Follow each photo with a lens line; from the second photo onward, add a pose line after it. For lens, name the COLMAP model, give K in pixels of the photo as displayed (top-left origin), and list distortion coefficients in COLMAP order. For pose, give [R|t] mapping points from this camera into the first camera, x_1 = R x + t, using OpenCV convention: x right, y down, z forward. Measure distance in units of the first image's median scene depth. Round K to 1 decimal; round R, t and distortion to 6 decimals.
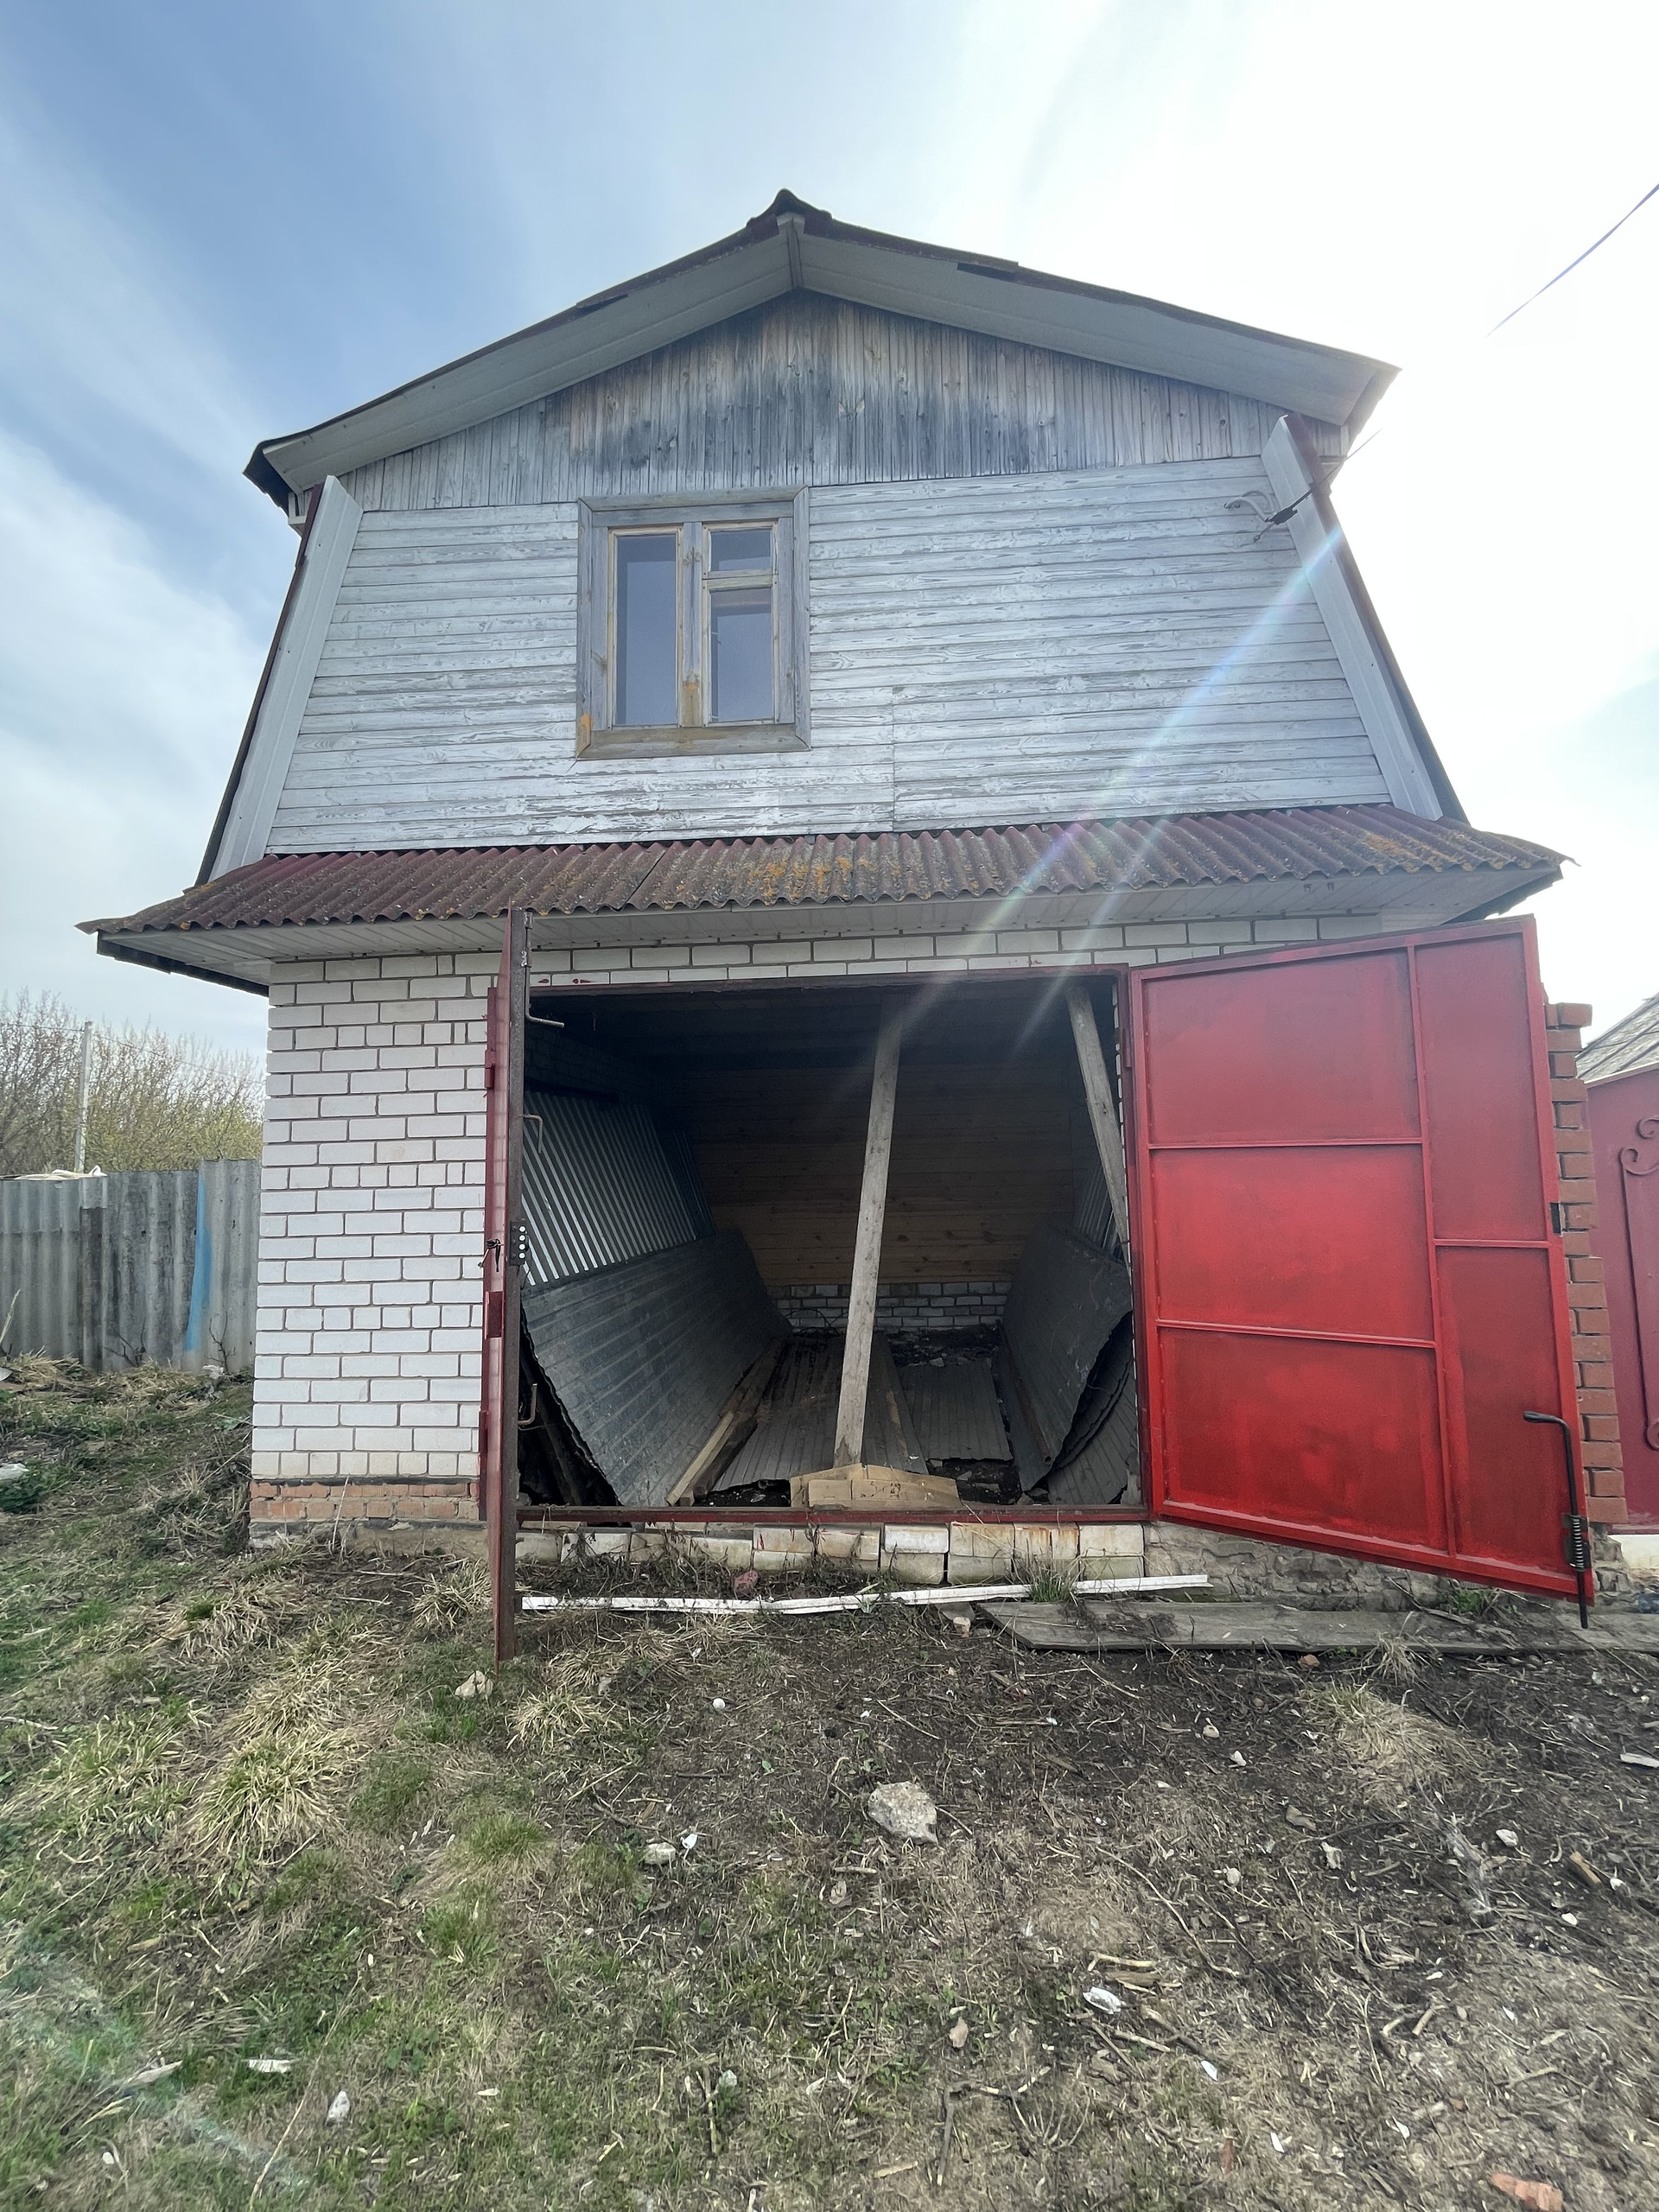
lens RADIAL K [[895.1, 0, 833.3], [0, 895.1, 1107.5], [0, 0, 1]] dist [-0.004400, 0.000339]
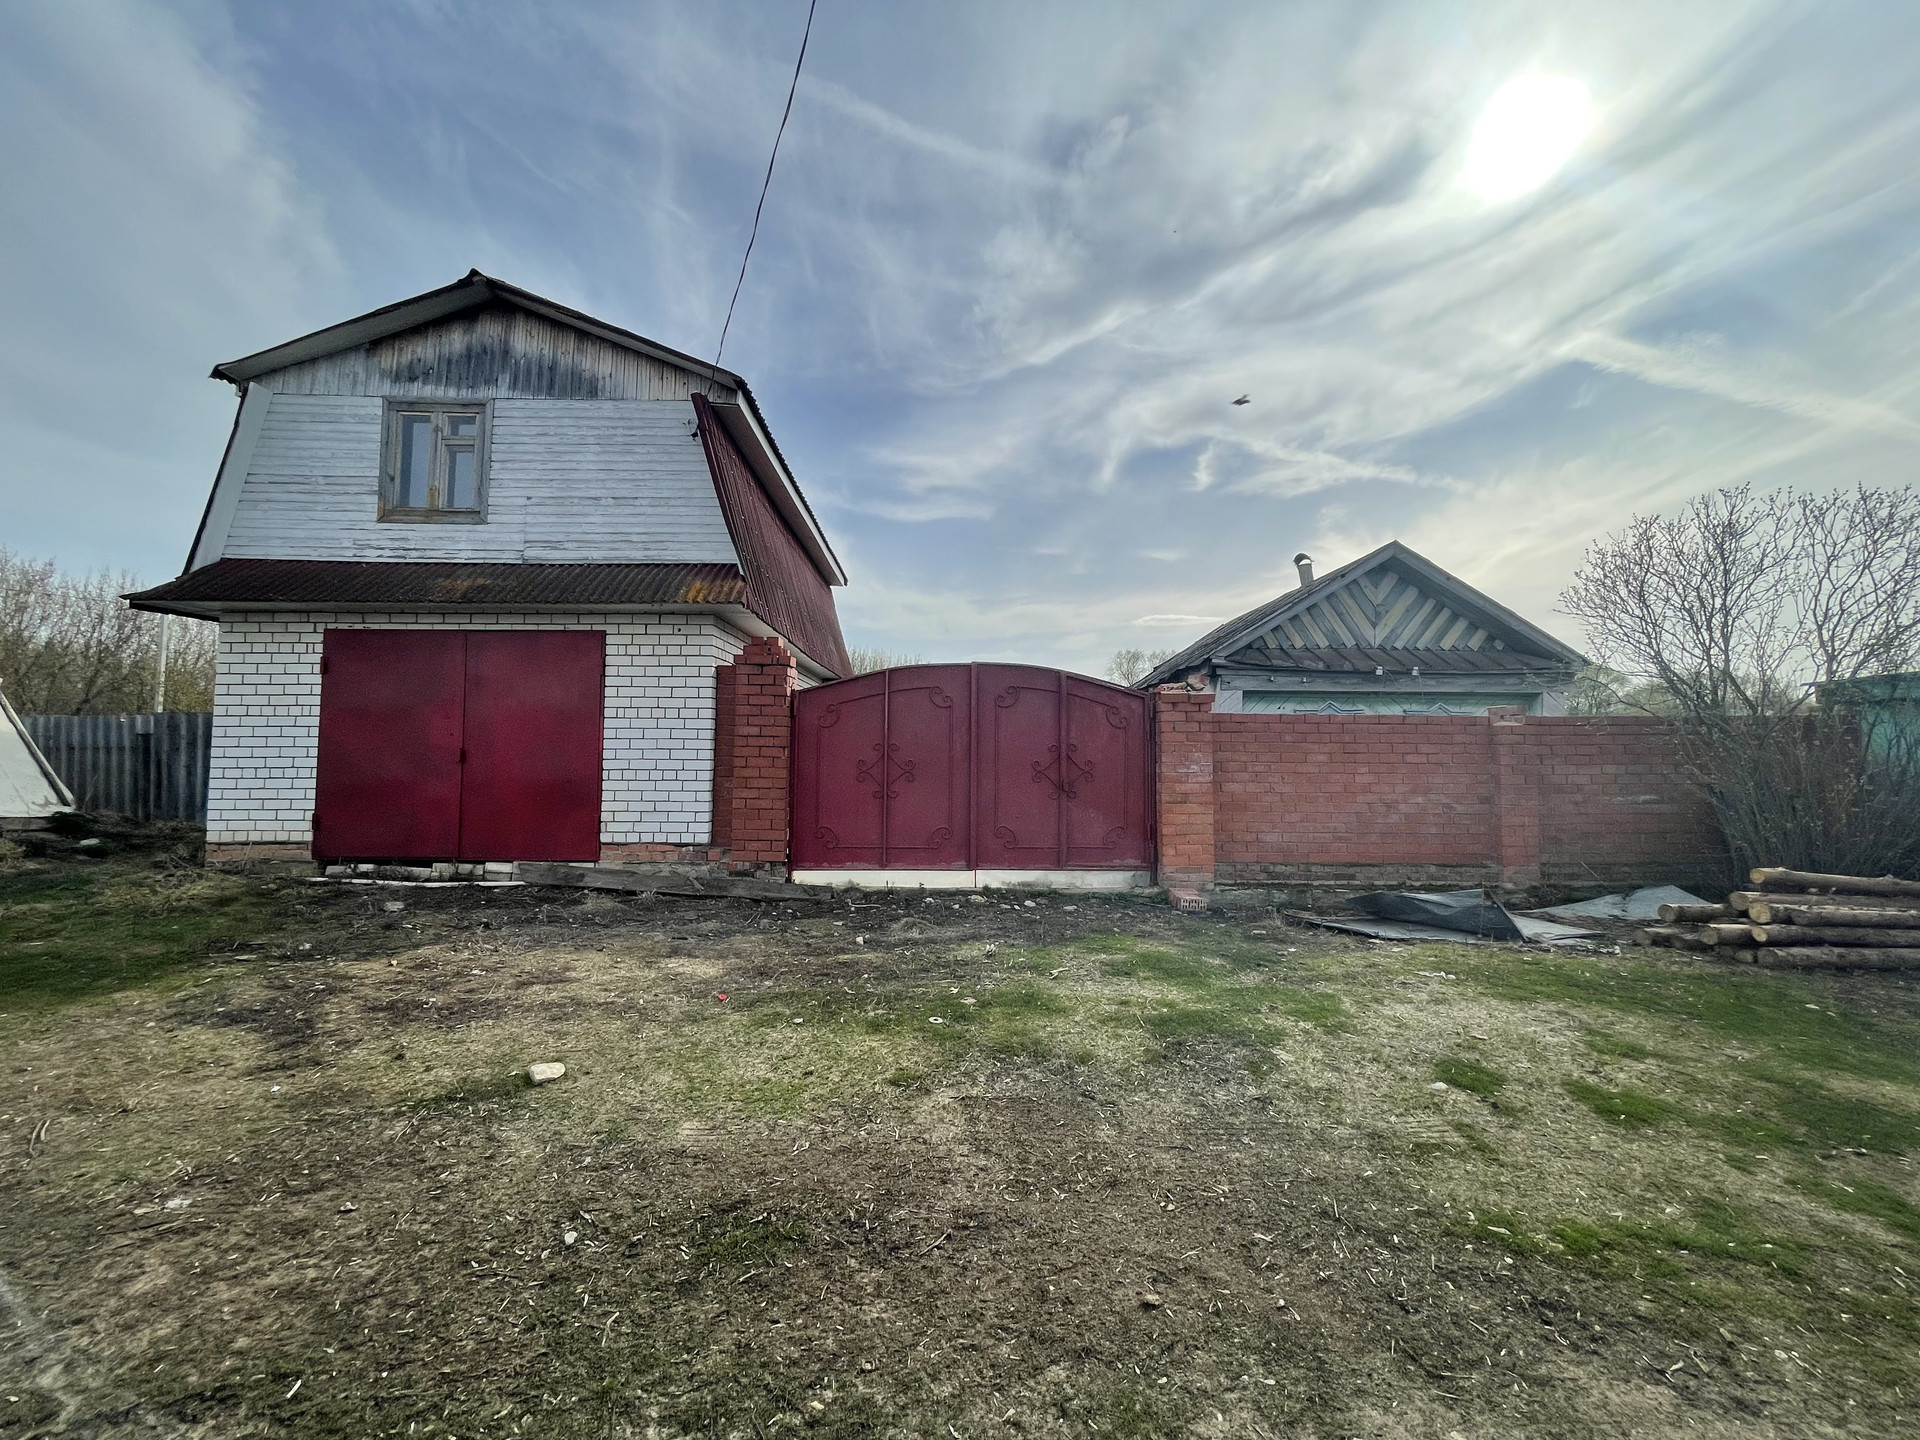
lens RADIAL K [[776.9, 0, 958.5], [0, 776.9, 719.5], [0, 0, 1]] dist [-0.004400, 0.000339]
pose [[0.995080, 0.027210, 0.095267, 0.944998], [-0.030545, 0.998964, 0.033728, -0.018957], [-0.094251, -0.036472, 0.994880, -1.009808]]
